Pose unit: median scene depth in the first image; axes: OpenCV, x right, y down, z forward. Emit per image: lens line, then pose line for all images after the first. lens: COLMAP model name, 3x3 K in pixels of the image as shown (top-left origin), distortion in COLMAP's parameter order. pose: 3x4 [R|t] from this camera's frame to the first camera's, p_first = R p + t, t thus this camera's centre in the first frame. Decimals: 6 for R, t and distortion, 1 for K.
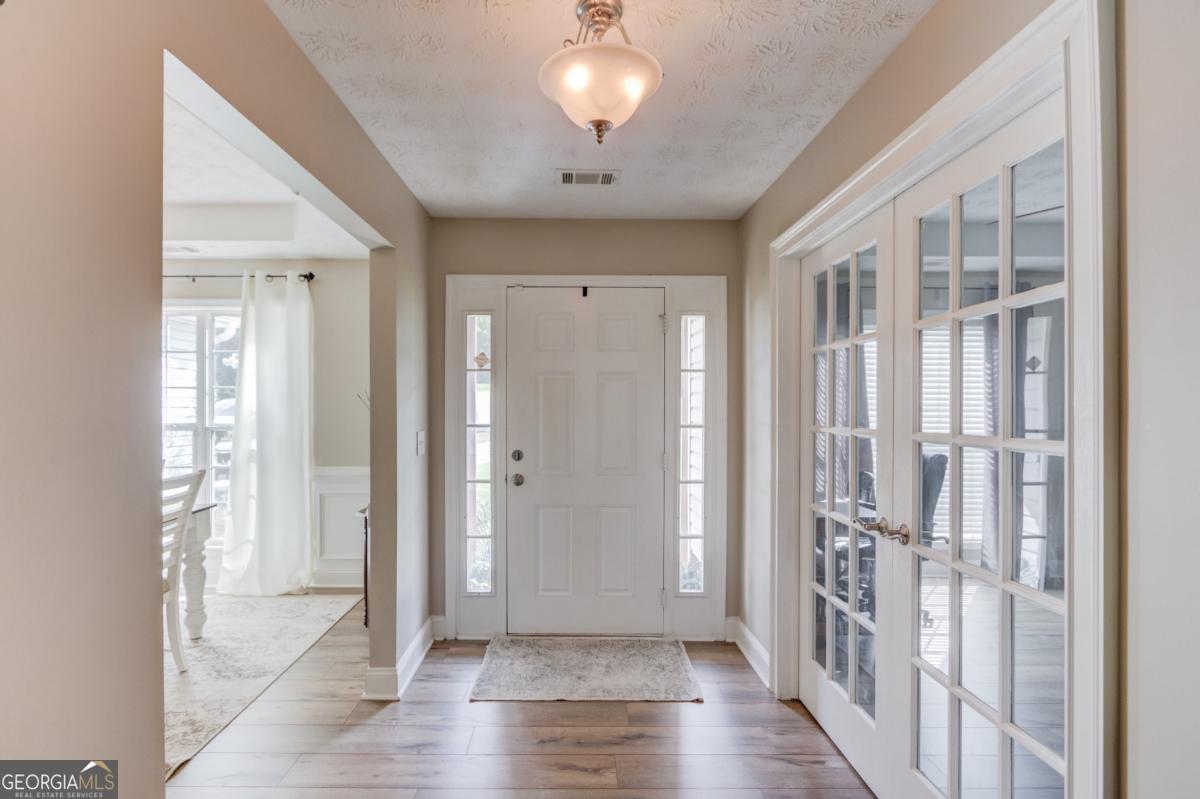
lens RADIAL K [[573.5, 0, 598.9], [0, 573.5, 407.3], [0, 0, 1]] dist [-0.011030, 0.006118]
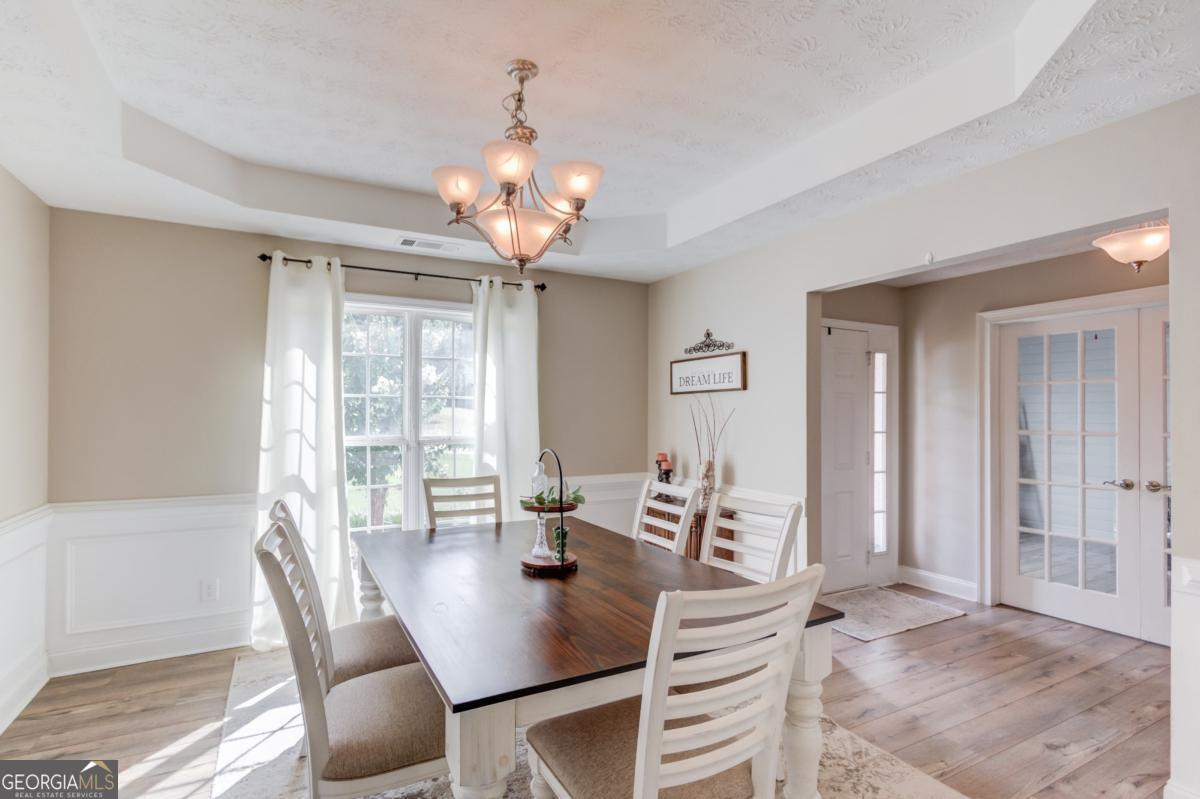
lens RADIAL K [[573.5, 0, 594.4], [0, 573.5, 403.9], [0, 0, 1]] dist [-0.011030, 0.006118]
pose [[0.887683, 0.007903, 0.460386, -1.102789], [-0.004590, 0.999955, -0.008316, -0.021359], [-0.460431, 0.005269, 0.887680, 0.084543]]
